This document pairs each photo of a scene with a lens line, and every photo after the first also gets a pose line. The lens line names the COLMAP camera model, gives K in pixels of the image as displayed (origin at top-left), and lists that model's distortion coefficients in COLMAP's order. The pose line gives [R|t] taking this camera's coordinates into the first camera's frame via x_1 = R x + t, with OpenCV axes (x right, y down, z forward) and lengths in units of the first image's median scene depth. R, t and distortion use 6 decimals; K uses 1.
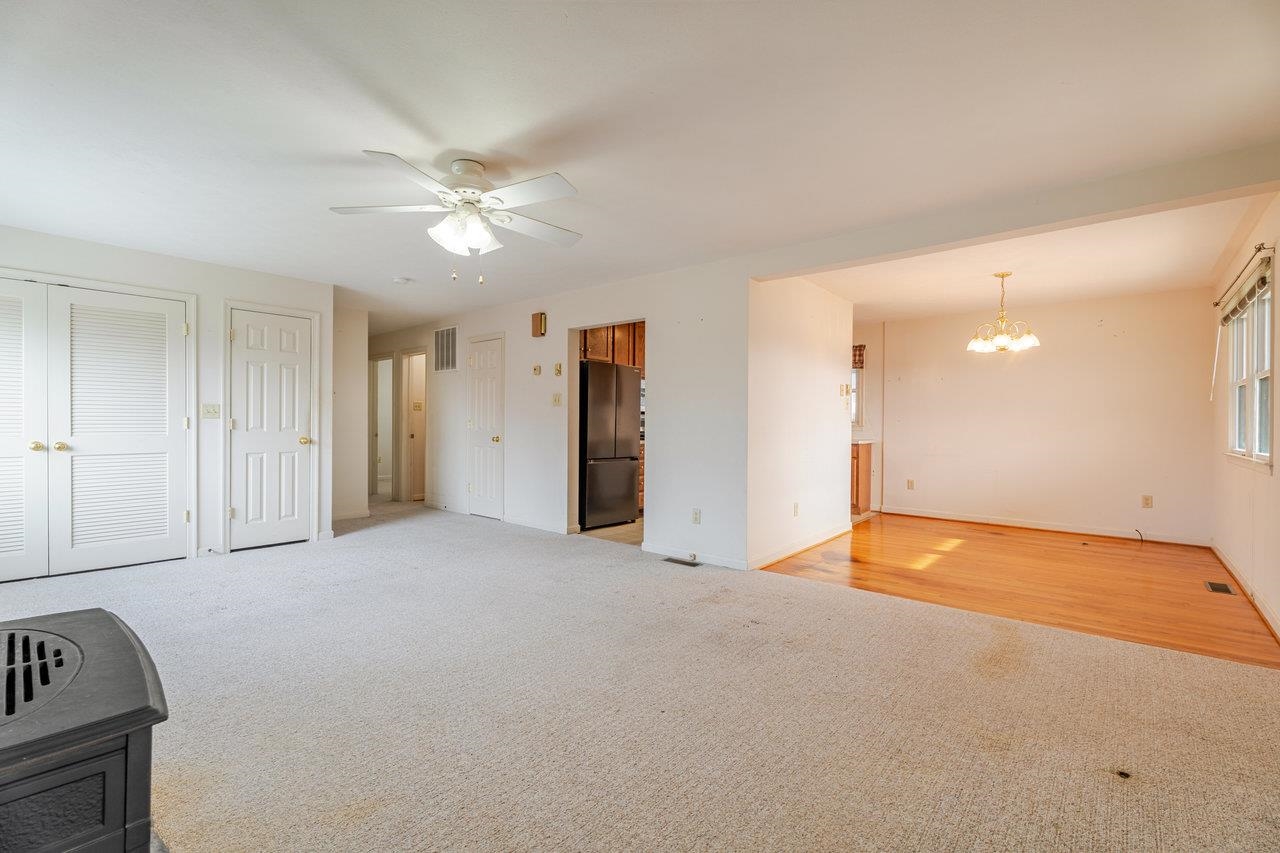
lens RADIAL K [[565.0, 0, 638.7], [0, 565.0, 425.8], [0, 0, 1]] dist [0.000599, -0.000598]
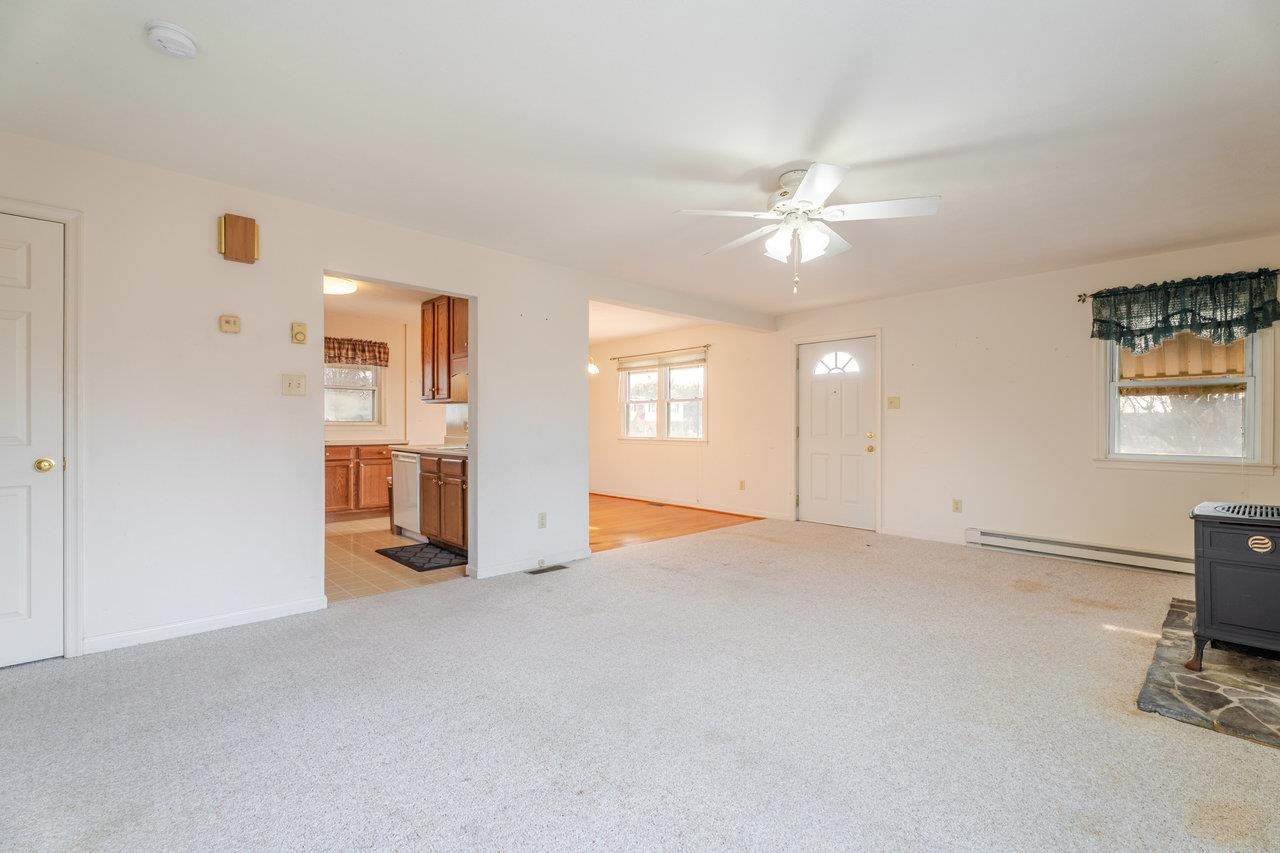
lens RADIAL K [[565.0, 0, 635.5], [0, 565.0, 424.9], [0, 0, 1]] dist [0.000599, -0.000598]
pose [[0.115890, -0.005813, 0.993245, -0.841324], [0.001701, 0.999983, 0.005654, -0.009079], [-0.993261, 0.001034, 0.115898, 0.725967]]
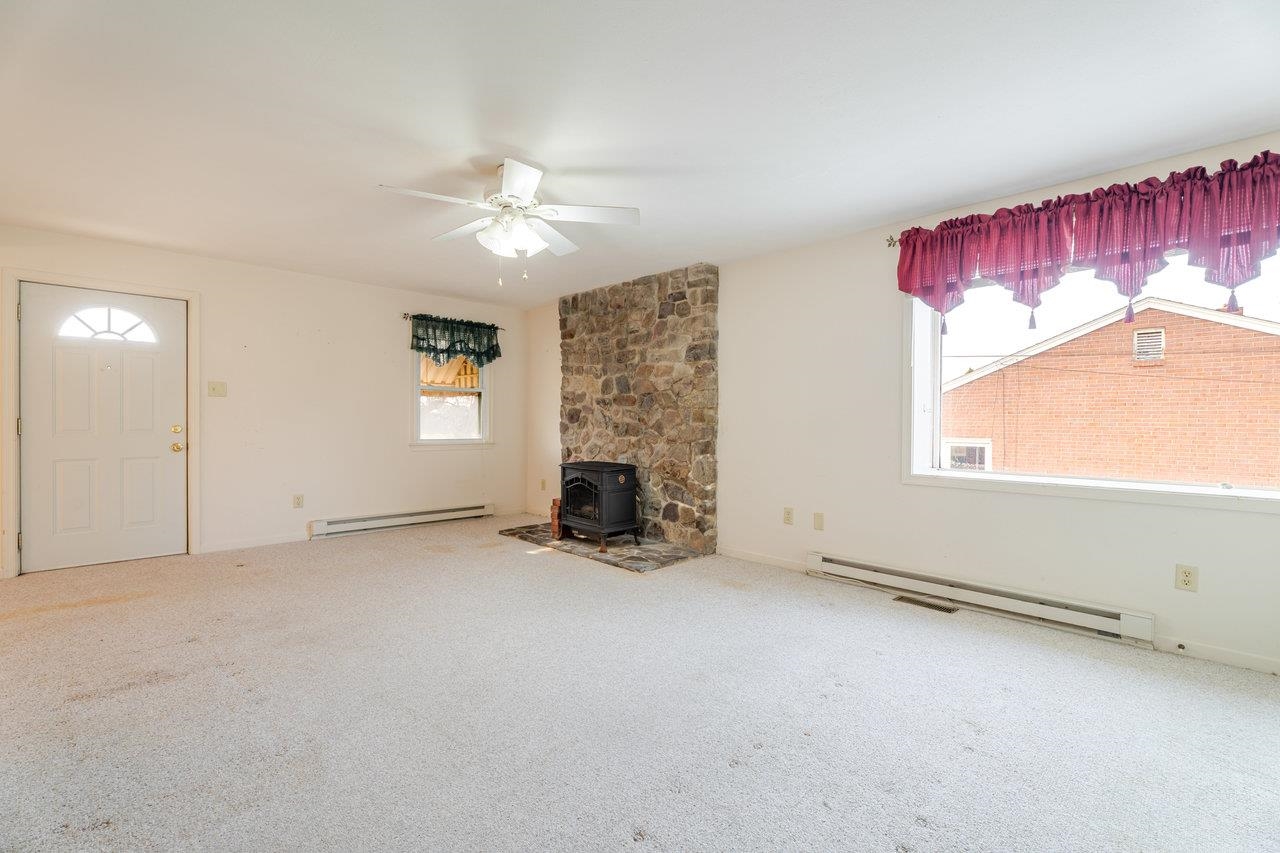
lens RADIAL K [[565.0, 0, 641.9], [0, 565.0, 428.7], [0, 0, 1]] dist [0.000599, -0.000598]
pose [[-0.995967, -0.015246, 0.088411, -0.391700], [-0.013778, 0.999757, 0.017190, -0.007162], [-0.088651, 0.015903, -0.995936, 1.244416]]
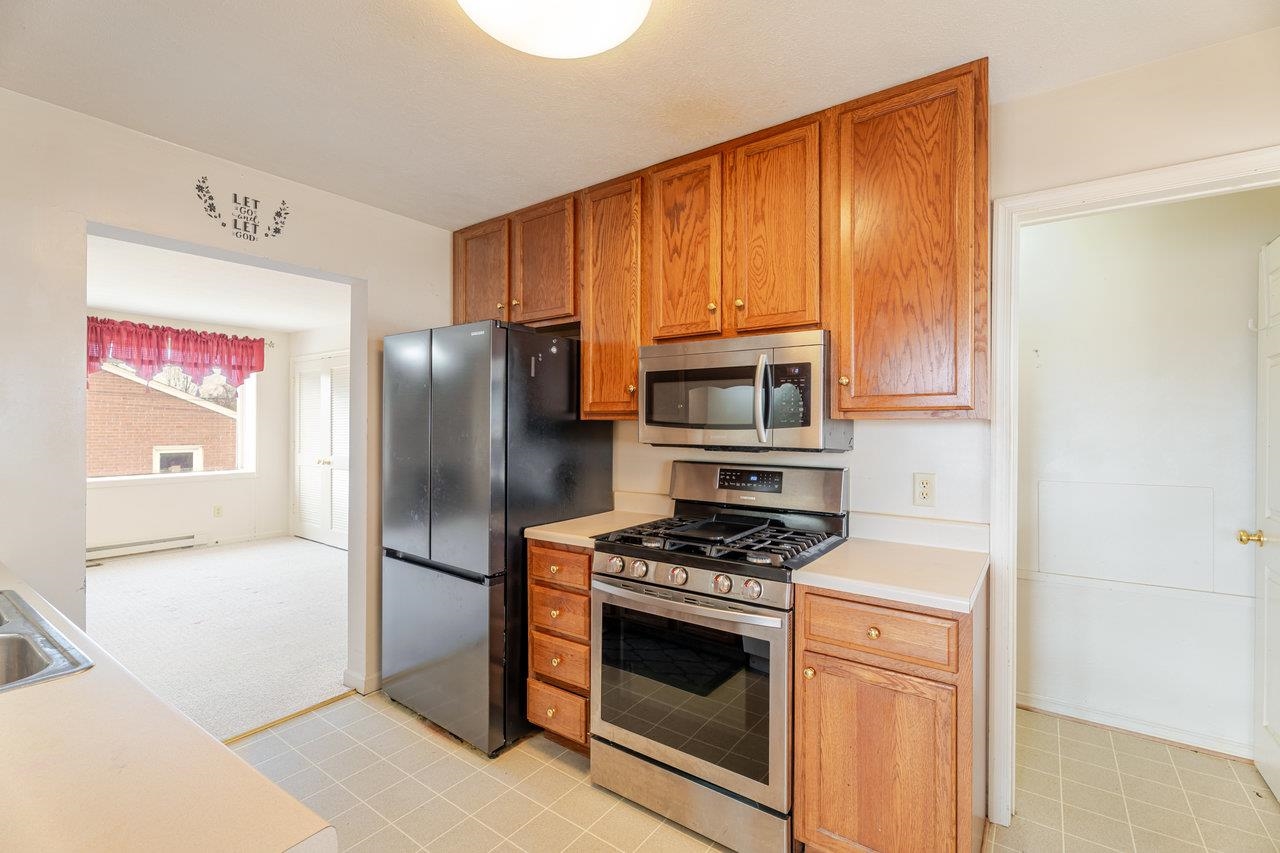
lens RADIAL K [[565.0, 0, 642.7], [0, 565.0, 427.9], [0, 0, 1]] dist [0.000599, -0.000598]
pose [[0.096452, -0.004413, -0.995328, 0.524072], [-0.005507, 0.999972, -0.004968, -0.045424], [0.995322, 0.005960, 0.096425, 1.478025]]
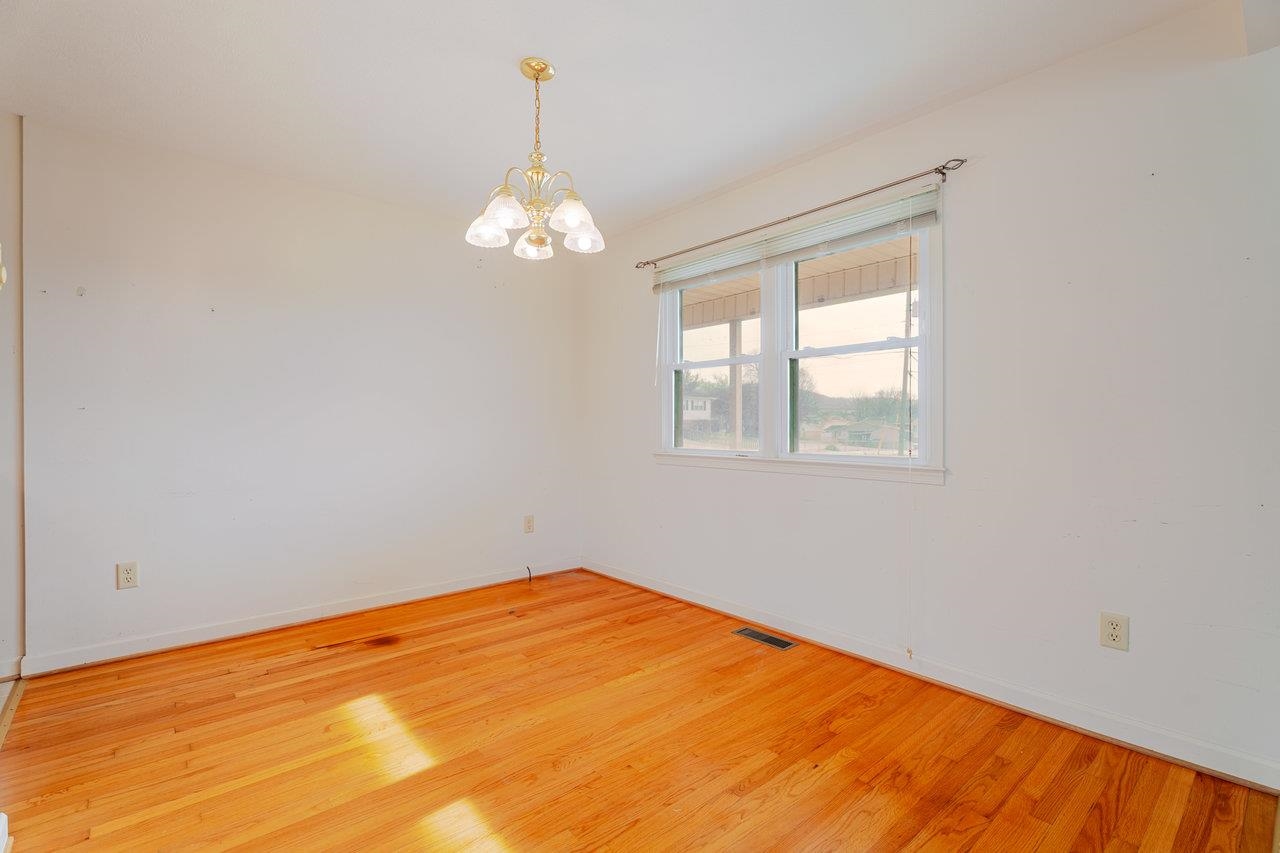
lens RADIAL K [[565.0, 0, 634.9], [0, 565.0, 428.0], [0, 0, 1]] dist [0.000599, -0.000598]
pose [[0.141859, -0.010862, 0.989827, 0.238106], [0.001452, 0.999941, 0.010765, 0.003425], [-0.989886, -0.000090, 0.141866, 0.915255]]
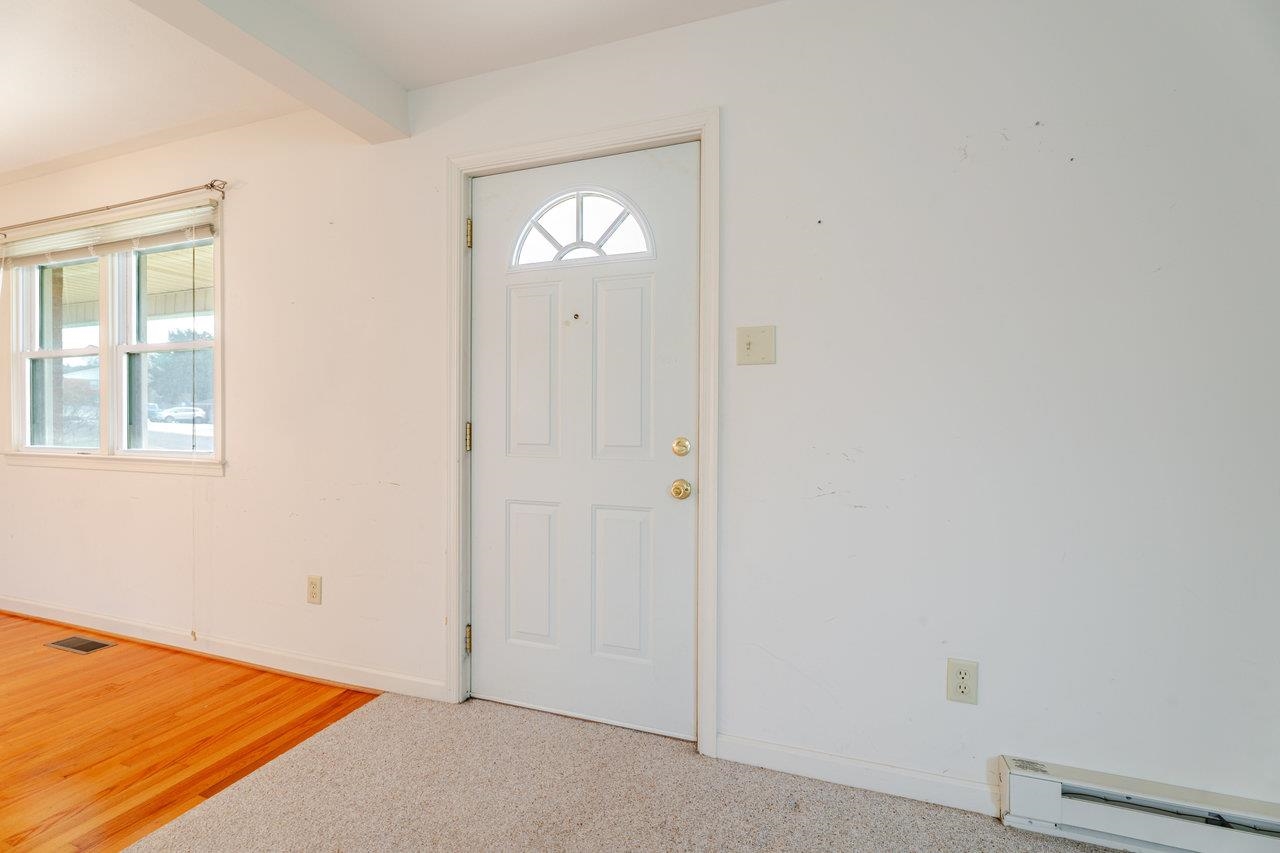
lens RADIAL K [[565.0, 0, 634.9], [0, 565.0, 422.0], [0, 0, 1]] dist [0.000599, -0.000598]
pose [[-0.351415, -0.012504, 0.936136, 0.115585], [-0.004370, 0.999922, 0.011715, -0.001226], [-0.936210, 0.000026, -0.351442, 0.522990]]
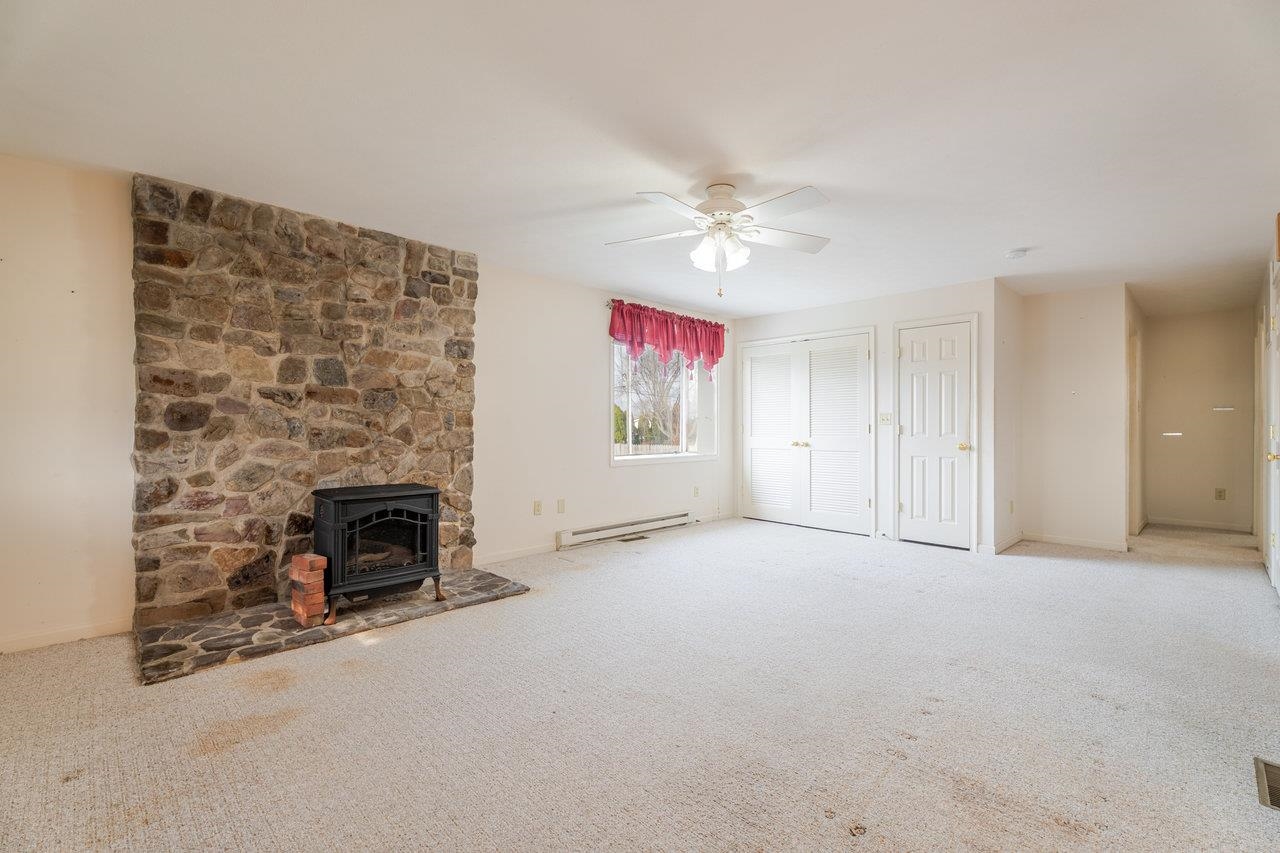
lens RADIAL K [[565.0, 0, 638.1], [0, 565.0, 427.3], [0, 0, 1]] dist [0.000599, -0.000598]
pose [[-0.088185, -0.005263, -0.996090, 0.490590], [-0.006337, 0.999969, -0.004723, 0.000667], [0.996084, 0.005896, -0.088216, 0.585863]]
